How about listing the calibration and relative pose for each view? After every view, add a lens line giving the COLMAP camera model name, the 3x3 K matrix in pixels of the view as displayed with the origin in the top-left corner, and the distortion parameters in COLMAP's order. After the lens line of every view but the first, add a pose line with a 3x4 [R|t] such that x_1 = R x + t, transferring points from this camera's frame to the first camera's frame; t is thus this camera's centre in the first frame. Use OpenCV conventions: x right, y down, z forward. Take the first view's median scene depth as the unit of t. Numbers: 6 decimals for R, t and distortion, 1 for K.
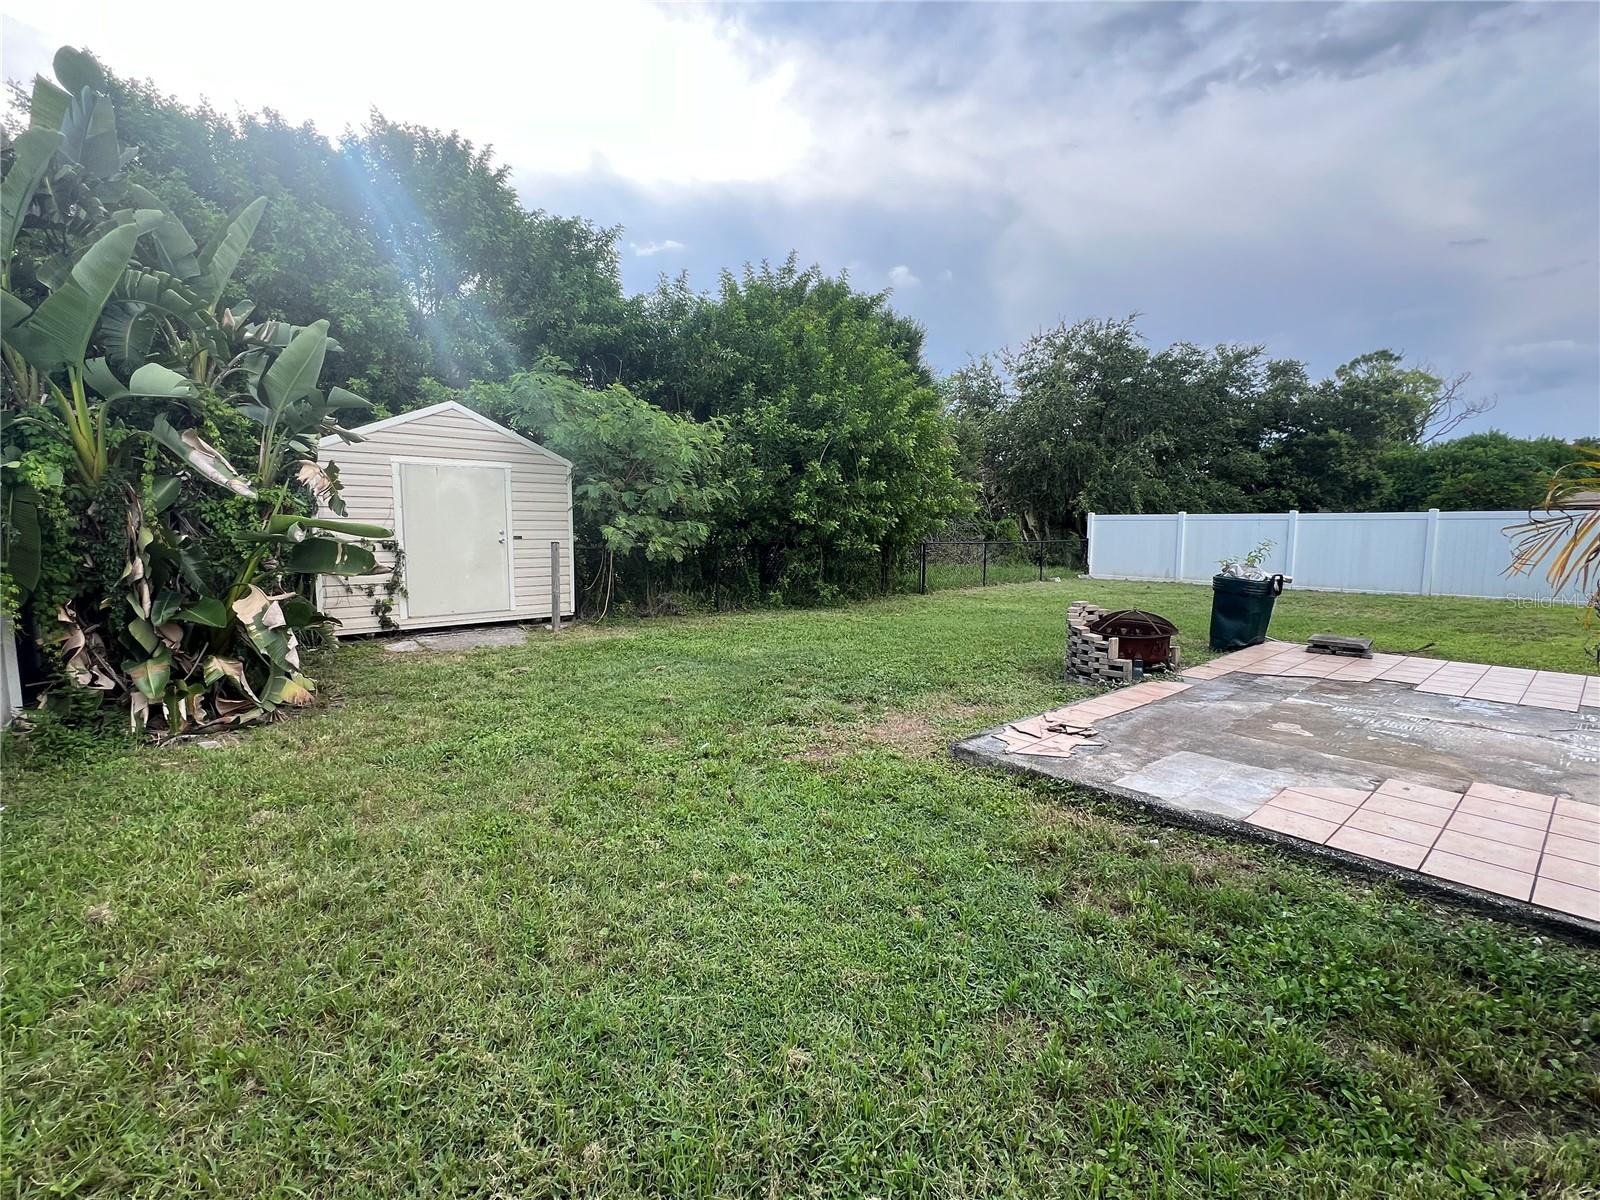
lens RADIAL K [[728.2, 0, 803.8], [0, 728.2, 596.3], [0, 0, 1]] dist [0.001842, 0.000035]
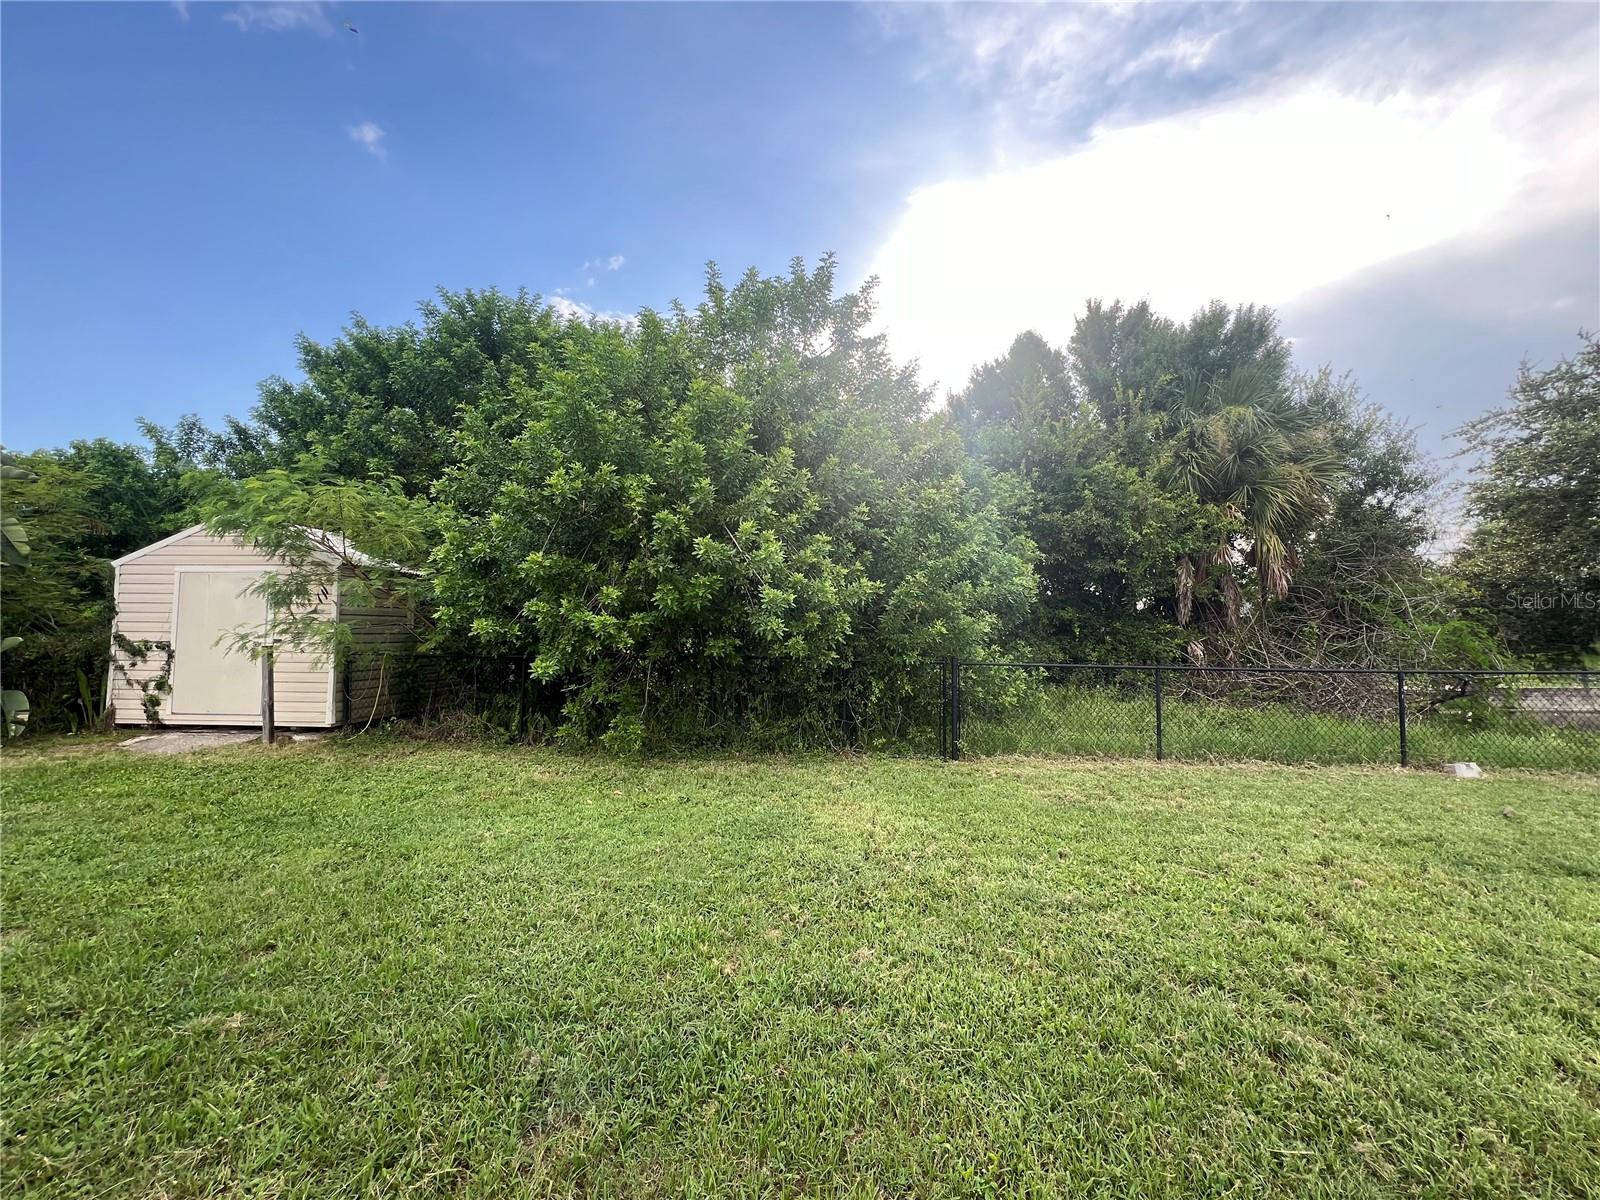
lens RADIAL K [[640.9, 0, 798.0], [0, 640.9, 598.5], [0, 0, 1]] dist [-0.005260, 0.001320]
pose [[0.668509, -0.037276, -0.742769, 0.728802], [-0.077641, 0.989787, -0.119552, -0.091156], [0.739640, 0.137591, 0.658788, 0.969743]]
